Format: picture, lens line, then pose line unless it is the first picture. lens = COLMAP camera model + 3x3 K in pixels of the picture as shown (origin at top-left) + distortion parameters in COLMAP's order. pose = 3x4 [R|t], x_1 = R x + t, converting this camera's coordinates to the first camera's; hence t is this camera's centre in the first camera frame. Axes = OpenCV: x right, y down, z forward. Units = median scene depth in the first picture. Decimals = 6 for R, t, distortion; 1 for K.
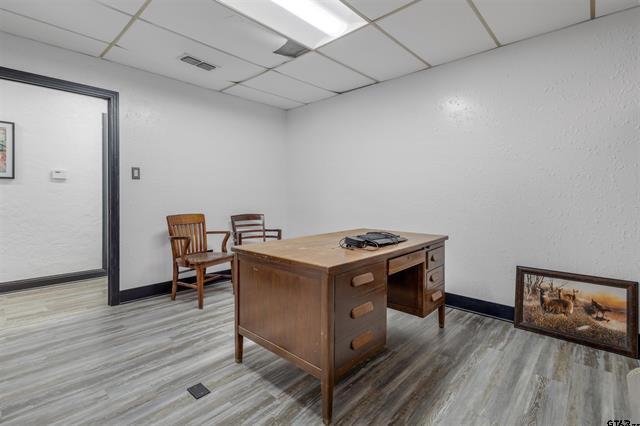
lens RADIAL K [[302.3, 0, 320.5], [0, 302.3, 197.5], [0, 0, 1]] dist [0.013957, -0.004376]
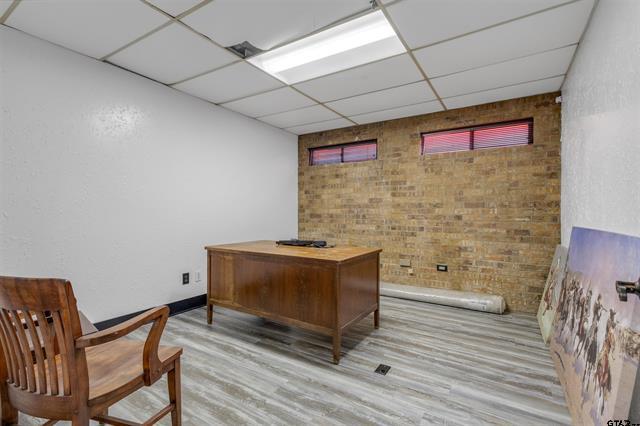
lens RADIAL K [[302.3, 0, 318.6], [0, 302.3, 212.7], [0, 0, 1]] dist [0.013957, -0.004376]
pose [[-0.184776, -0.003893, 0.982773, -1.464216], [0.000540, 0.999992, 0.004063, -0.016263], [-0.982780, 0.001282, -0.184773, 1.380993]]
